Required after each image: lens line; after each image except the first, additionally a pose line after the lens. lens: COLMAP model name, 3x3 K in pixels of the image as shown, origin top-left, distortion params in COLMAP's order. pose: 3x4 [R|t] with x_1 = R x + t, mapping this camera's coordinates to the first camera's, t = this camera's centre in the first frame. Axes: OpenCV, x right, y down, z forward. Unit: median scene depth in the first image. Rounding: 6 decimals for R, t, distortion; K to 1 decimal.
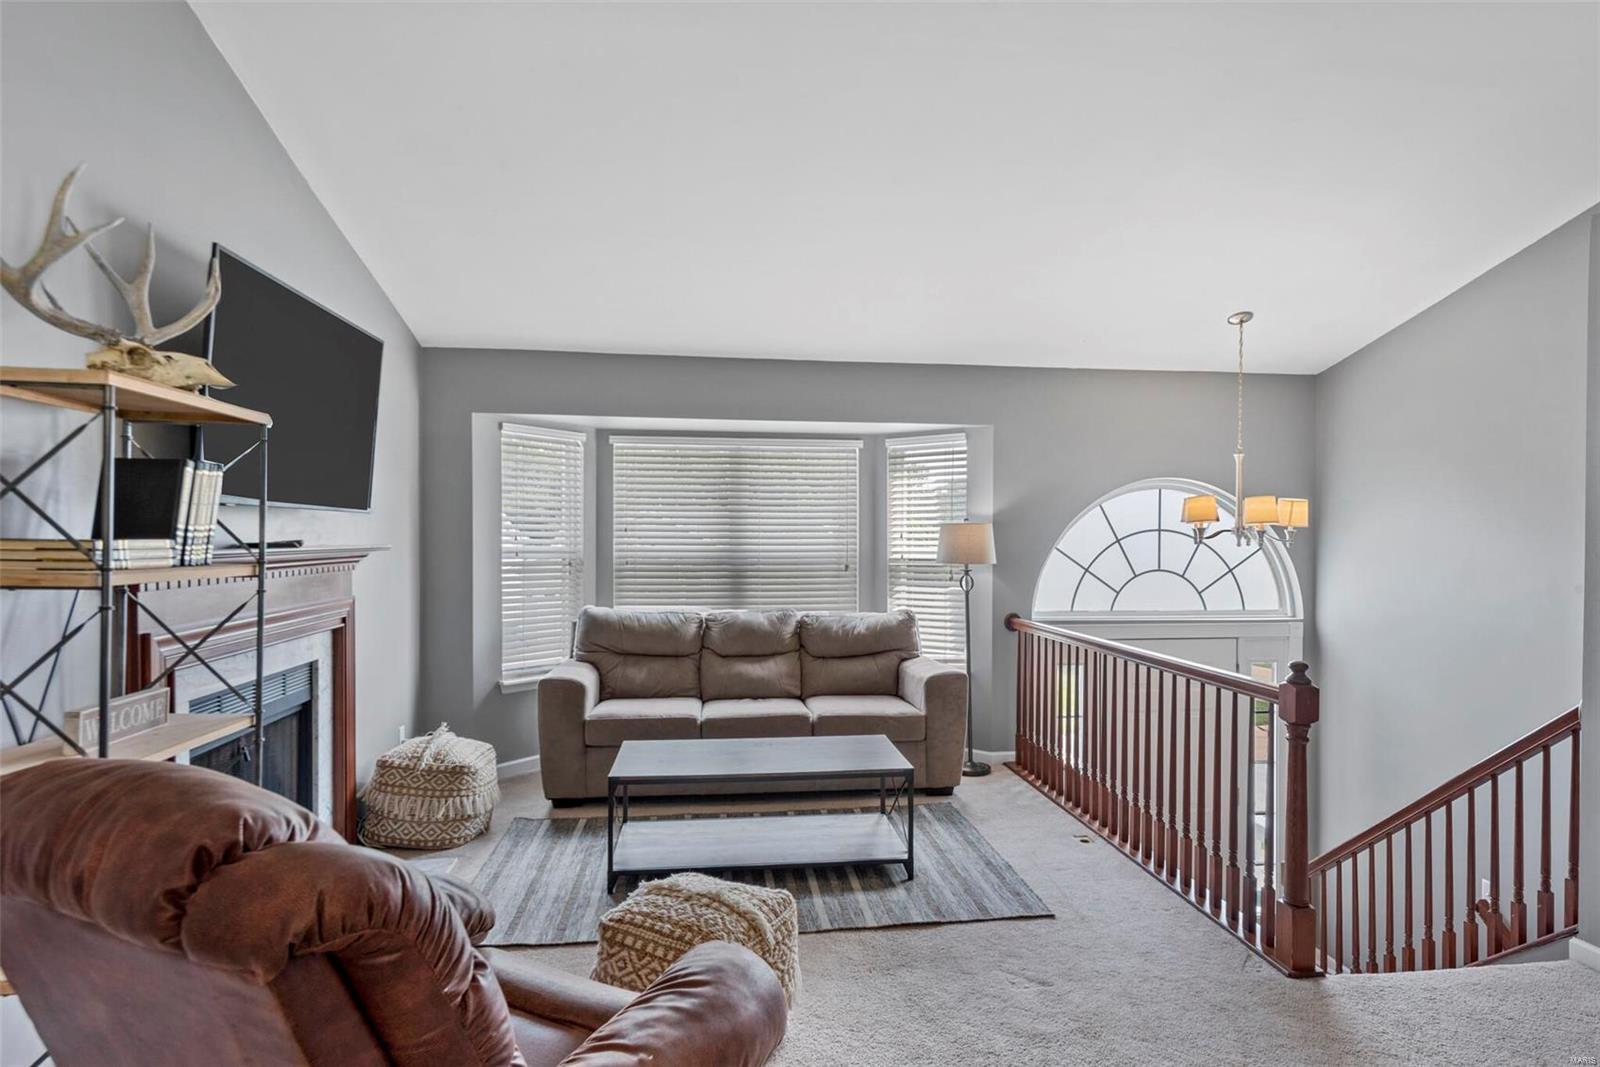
lens RADIAL K [[891.4, 0, 824.2], [0, 891.4, 546.0], [0, 0, 1]] dist [0.029379, -0.012564]
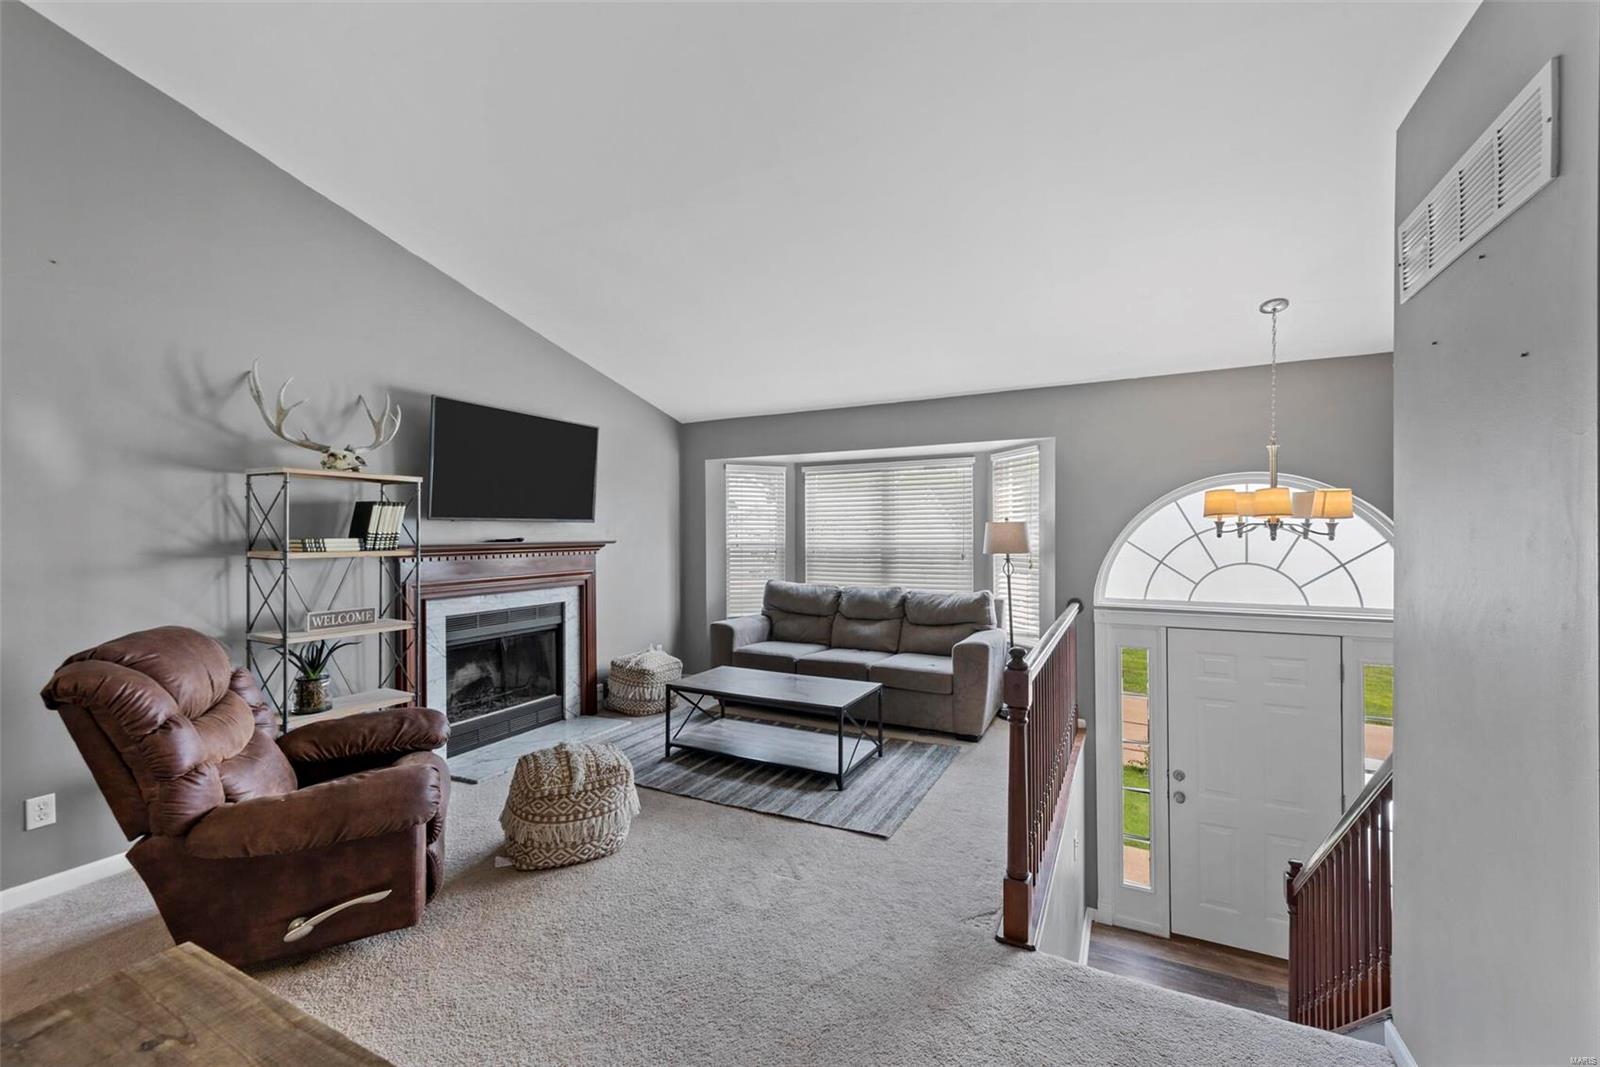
lens RADIAL K [[645.3, 0, 819.6], [0, 645.3, 534.2], [0, 0, 1]] dist [0.024259, -0.007383]
pose [[0.825204, -0.007072, -0.564791, 0.453999], [0.001946, 0.999951, -0.009678, 0.000318], [0.564832, 0.006887, 0.825177, 0.135530]]
